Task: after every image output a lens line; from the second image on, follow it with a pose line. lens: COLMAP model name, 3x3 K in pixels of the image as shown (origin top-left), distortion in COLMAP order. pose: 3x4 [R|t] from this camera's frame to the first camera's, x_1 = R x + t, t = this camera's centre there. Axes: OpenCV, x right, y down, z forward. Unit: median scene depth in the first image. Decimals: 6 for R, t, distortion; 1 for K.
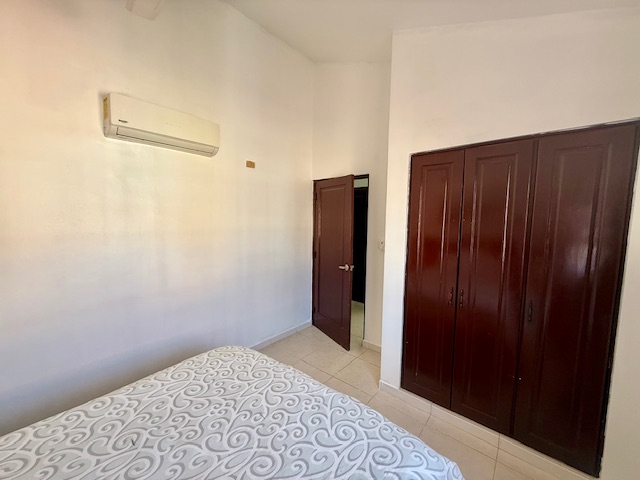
lens RADIAL K [[255.1, 0, 316.6], [0, 255.1, 239.5], [0, 0, 1]] dist [0.001952, 0.000034]
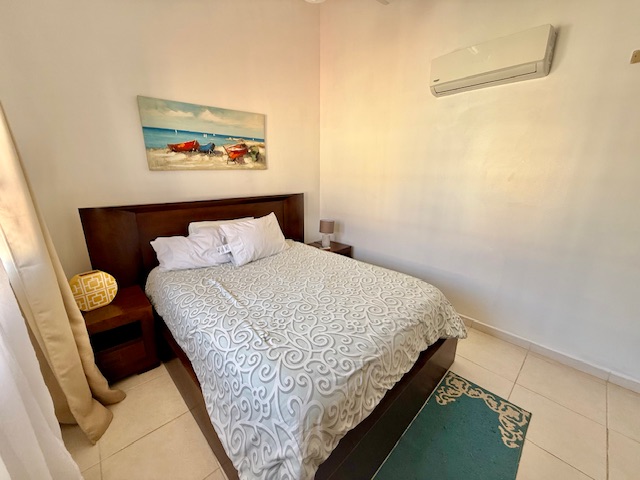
lens RADIAL K [[255.1, 0, 316.7], [0, 255.1, 242.6], [0, 0, 1]] dist [0.001952, 0.000034]
pose [[-0.116458, 0.255077, -0.959882, 1.039614], [-0.113803, 0.956666, 0.268029, 0.038680], [0.986654, 0.140451, -0.082383, 0.963679]]
